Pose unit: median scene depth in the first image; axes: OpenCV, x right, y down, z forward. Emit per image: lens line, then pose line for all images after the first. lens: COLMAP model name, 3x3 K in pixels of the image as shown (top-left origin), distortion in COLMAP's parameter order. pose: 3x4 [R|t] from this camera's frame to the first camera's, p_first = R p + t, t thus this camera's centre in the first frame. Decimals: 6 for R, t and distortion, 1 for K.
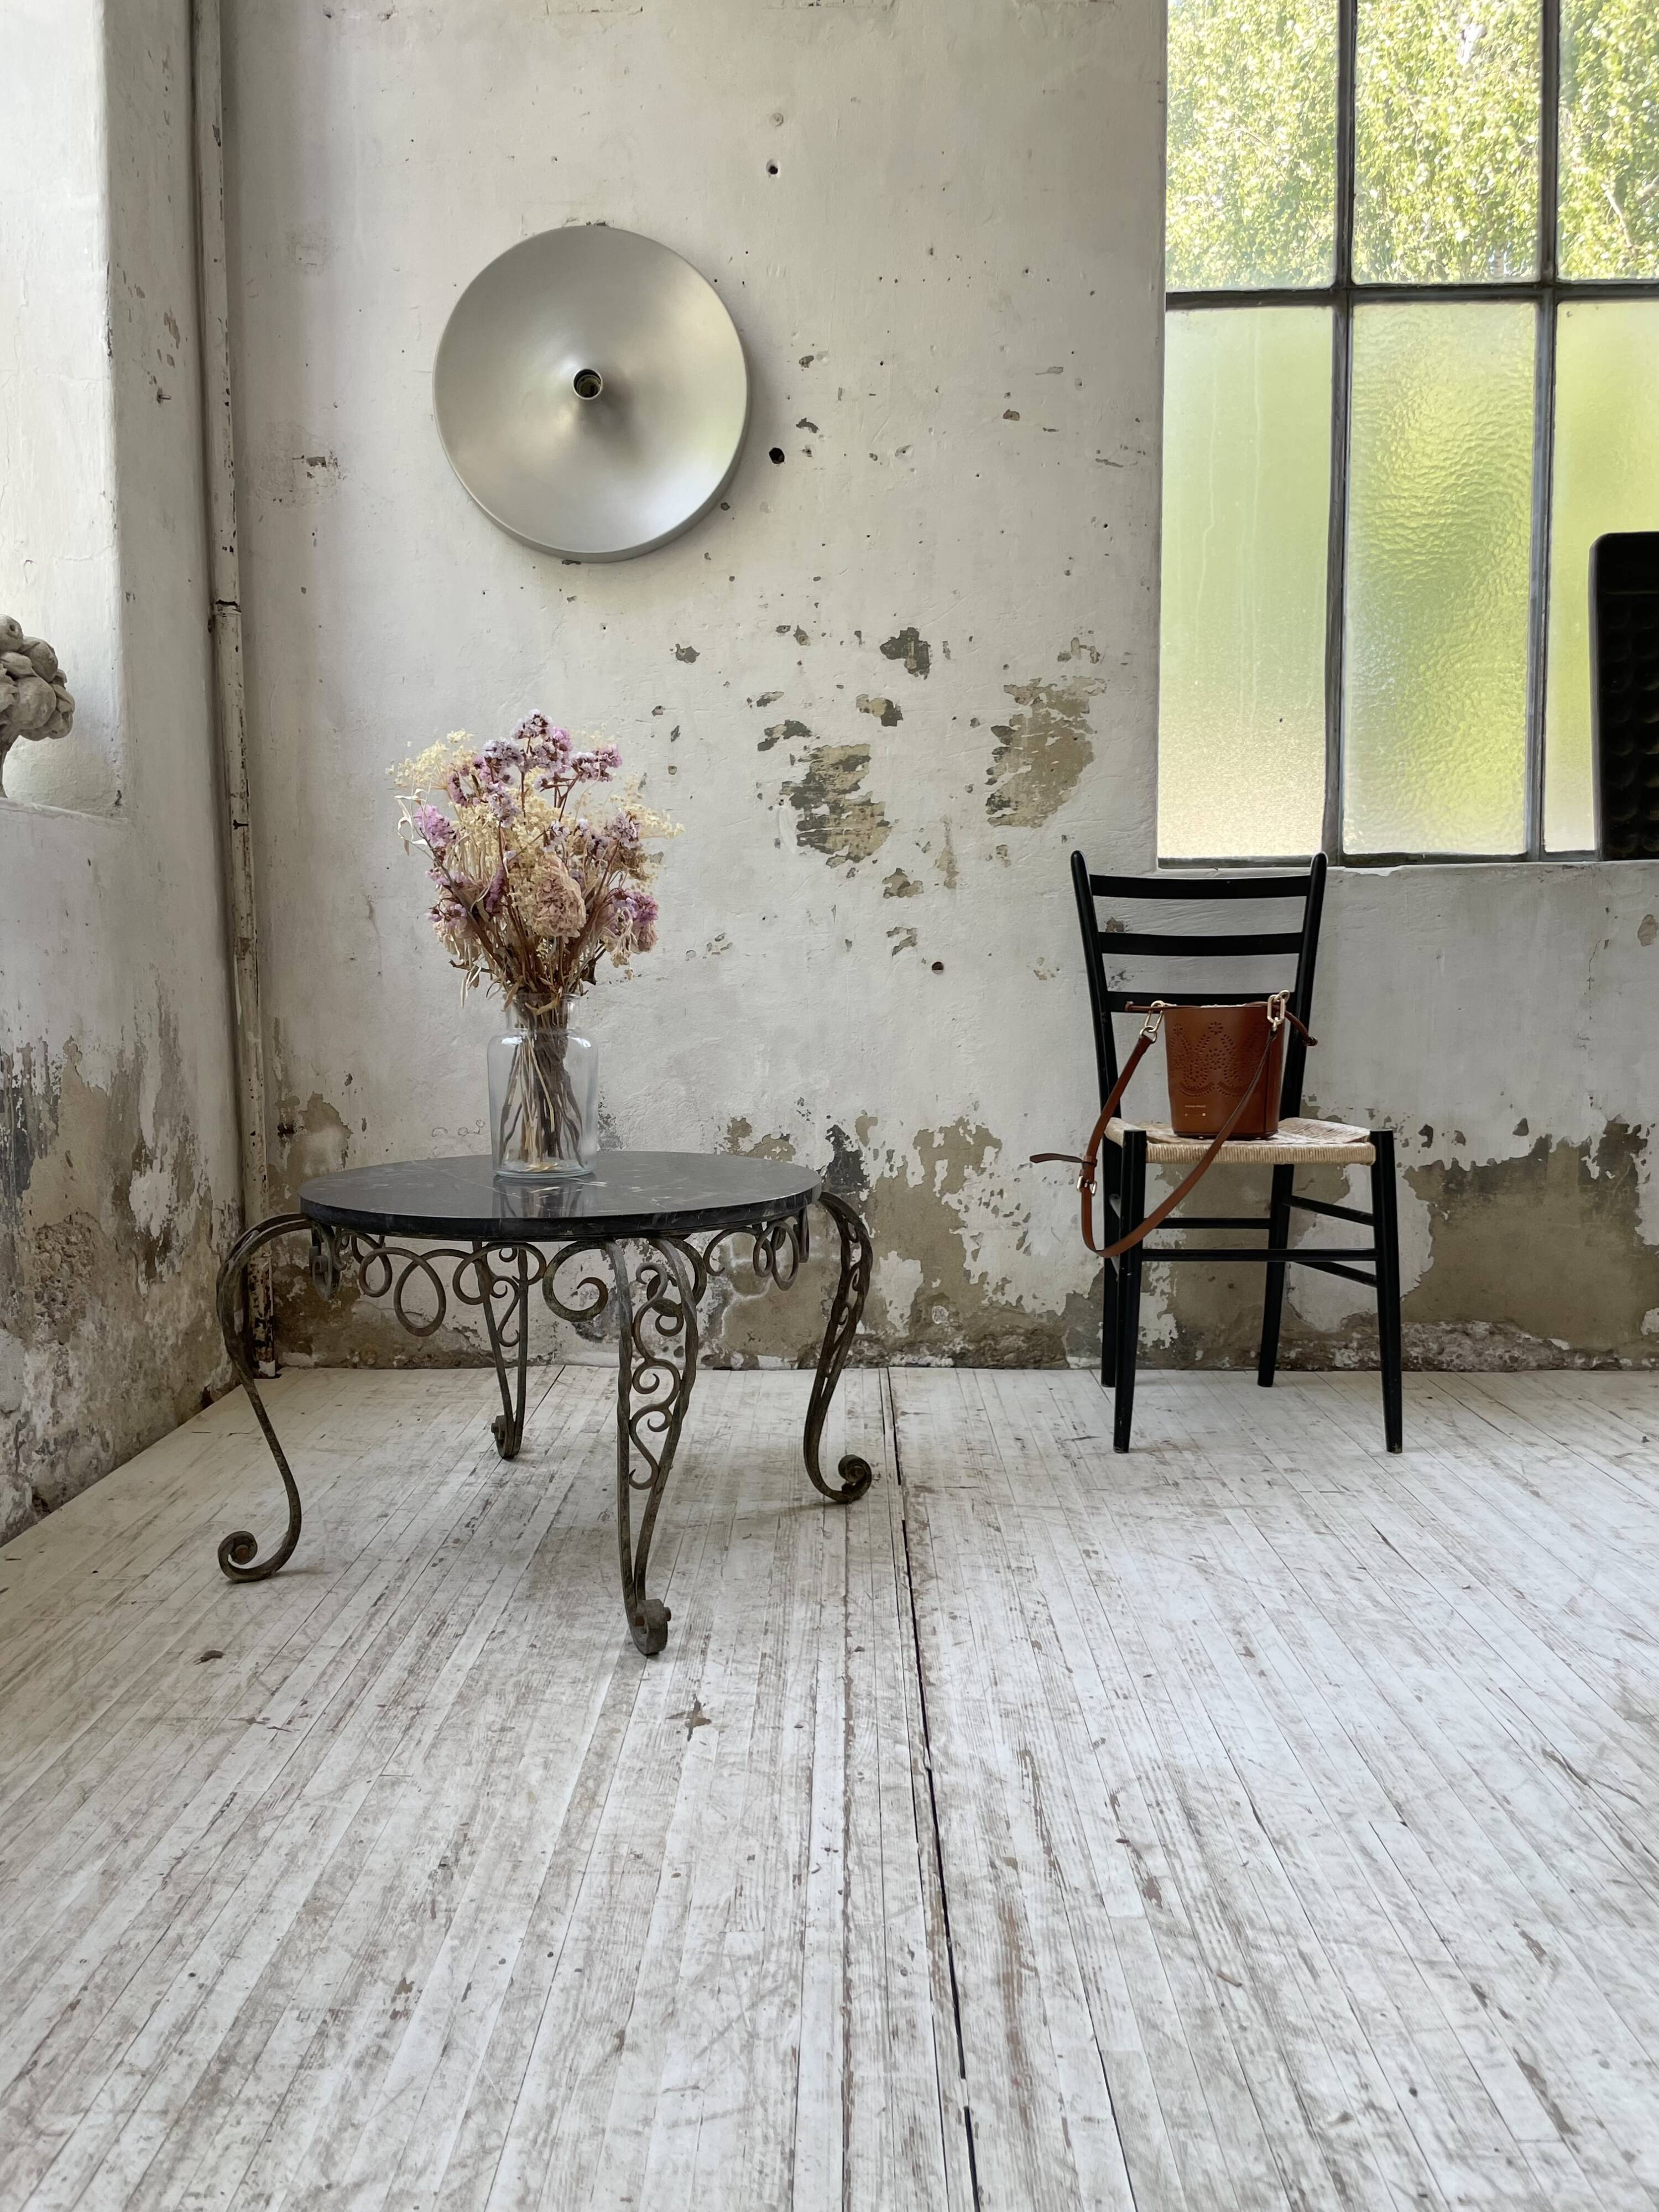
lens RADIAL K [[1678.1, 0, 808.4], [0, 1678.1, 1110.5], [0, 0, 1]] dist [0.102271, -0.146050]
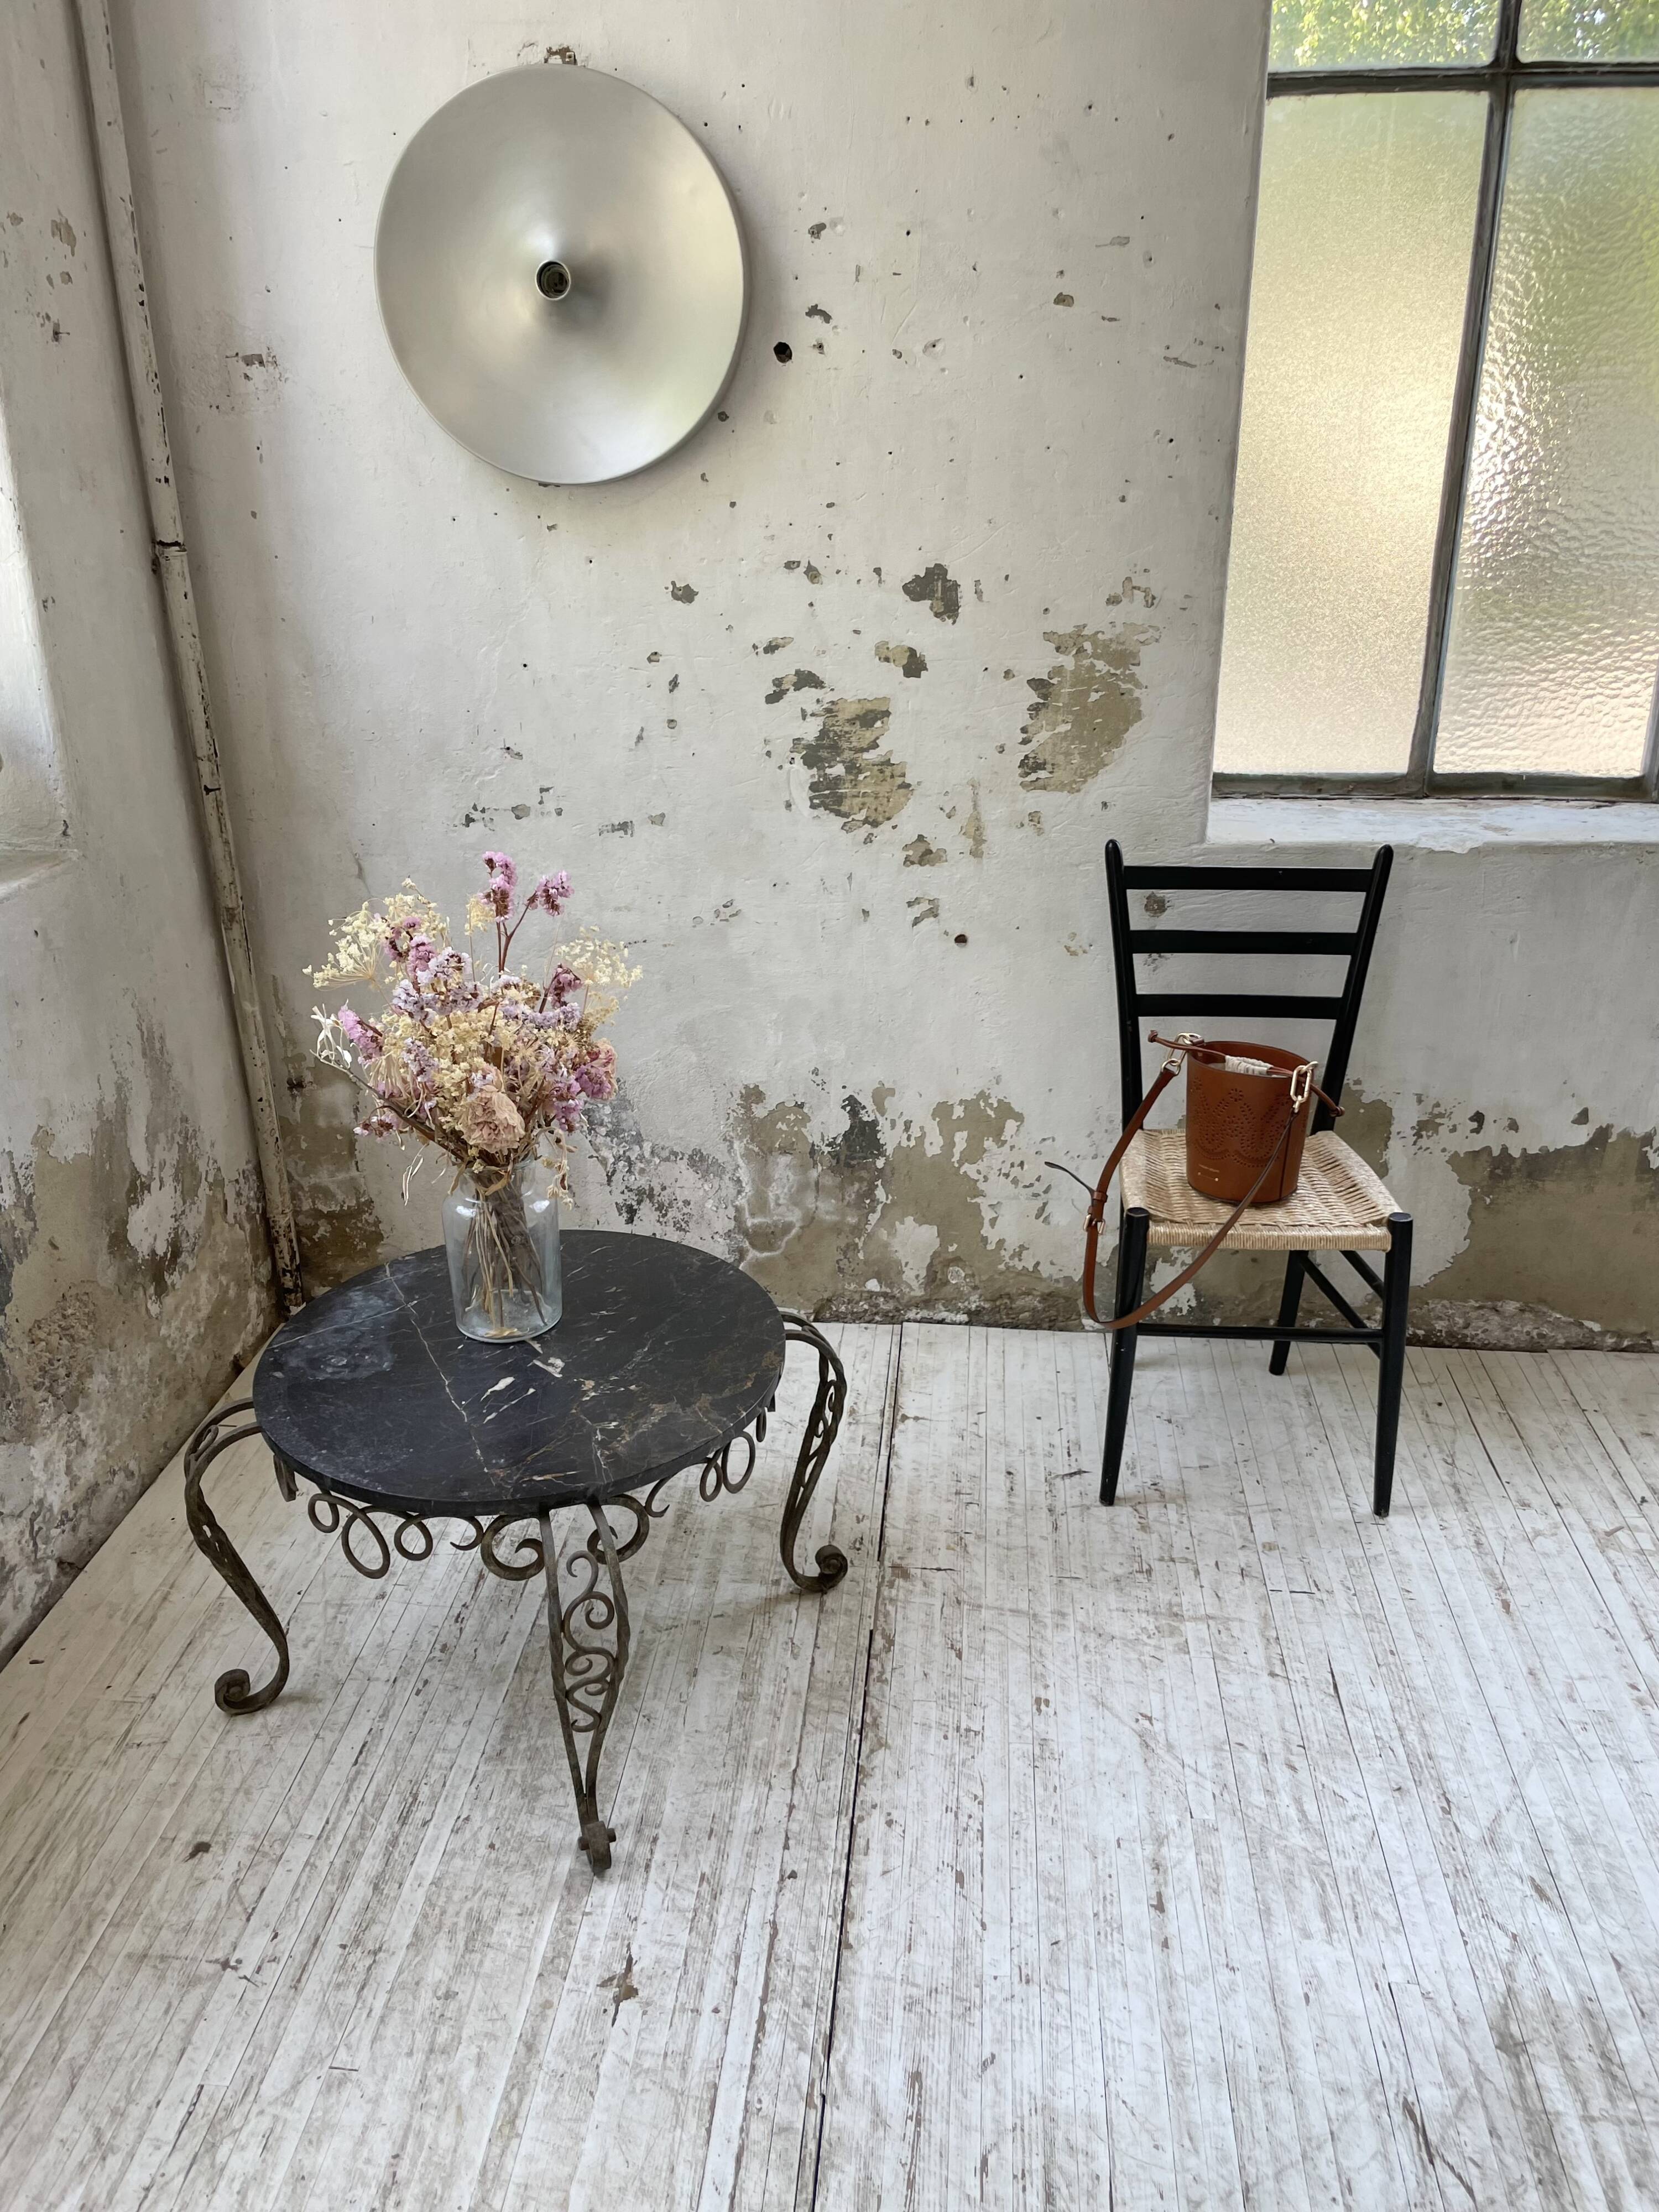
lens RADIAL K [[1679.2, 0, 827.1], [0, 1679.2, 1117.3], [0, 0, 1]] dist [0.098905, -0.134668]
pose [[0.997557, 0.023535, -0.065778, 0.074557], [-0.002324, 0.952204, 0.305453, -0.309371], [0.069823, -0.304554, 0.949932, 0.088955]]
